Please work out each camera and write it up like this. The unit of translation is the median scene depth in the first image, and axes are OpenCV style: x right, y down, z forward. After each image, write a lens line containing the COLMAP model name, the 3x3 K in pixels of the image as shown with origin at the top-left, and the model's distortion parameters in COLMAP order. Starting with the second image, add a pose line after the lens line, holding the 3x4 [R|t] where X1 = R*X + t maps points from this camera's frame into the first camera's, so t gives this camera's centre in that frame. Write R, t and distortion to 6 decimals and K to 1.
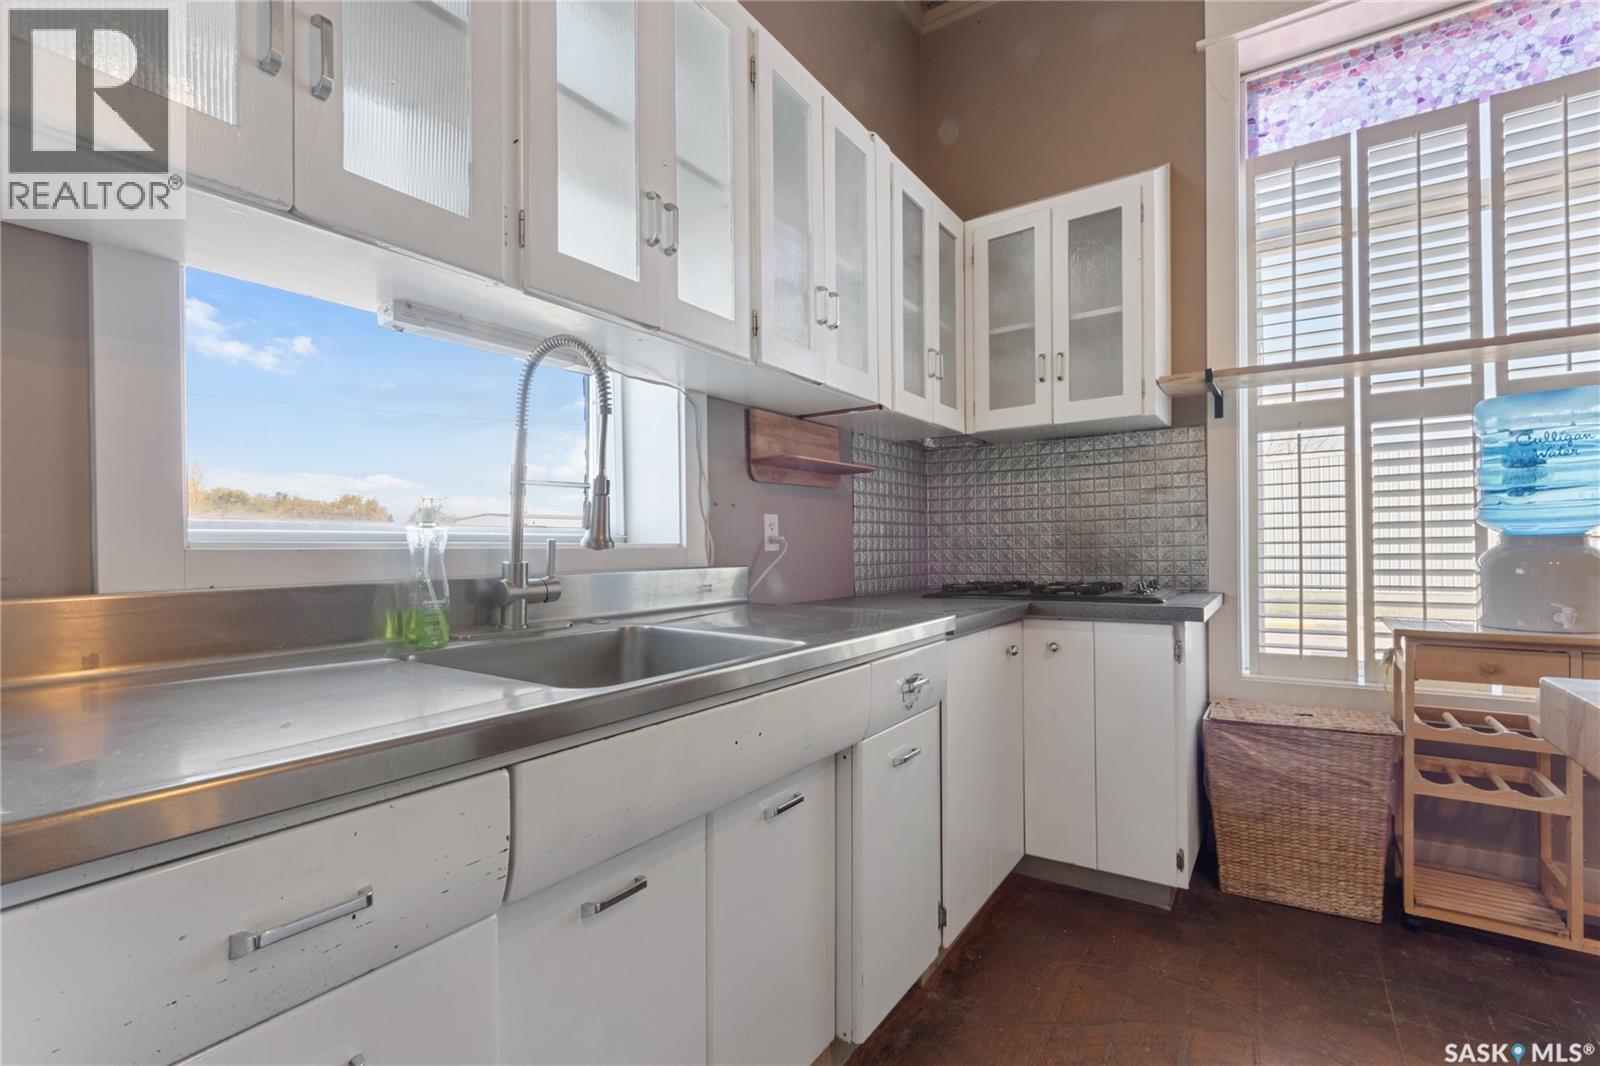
lens RADIAL K [[720.9, 0, 806.0], [0, 720.9, 534.2], [0, 0, 1]] dist [0.003302, 0.000800]
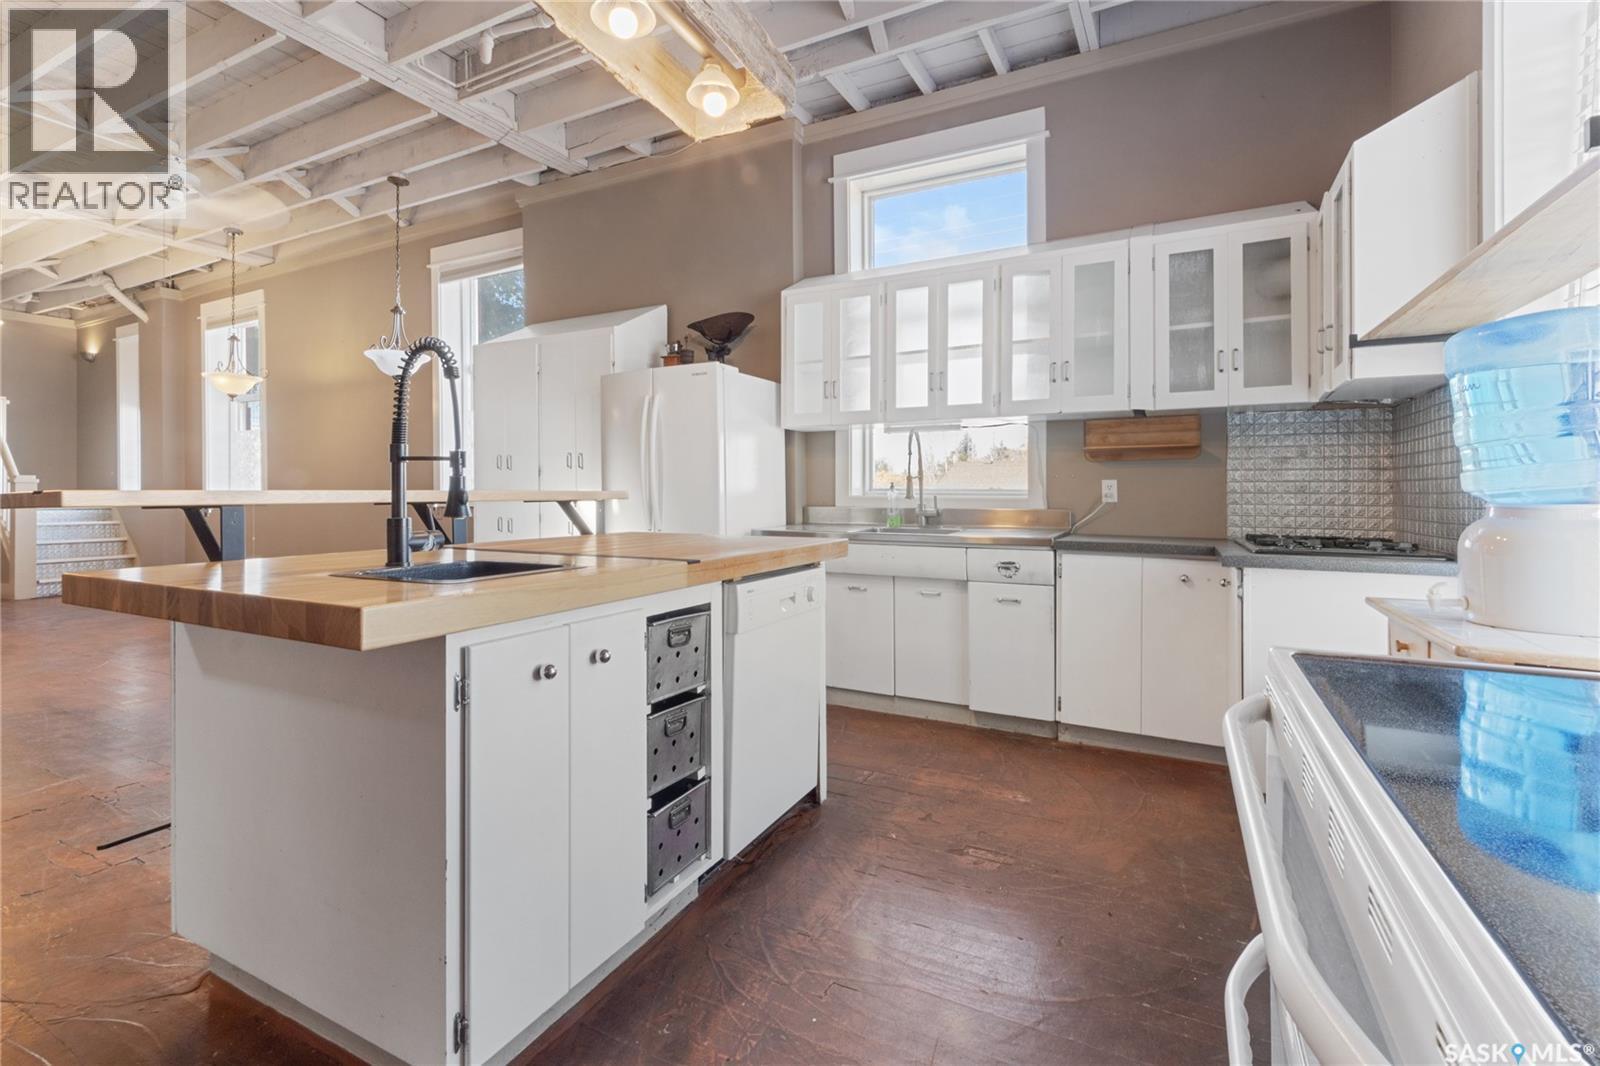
lens RADIAL K [[734.0, 0, 778.2], [0, 734.0, 495.0], [0, 0, 1]] dist [0.003425, 0.000101]
pose [[0.084616, 0.013567, -0.996321, 1.507198], [-0.009286, 0.999875, 0.012827, -0.008790], [0.996370, 0.008167, 0.084731, 0.108098]]
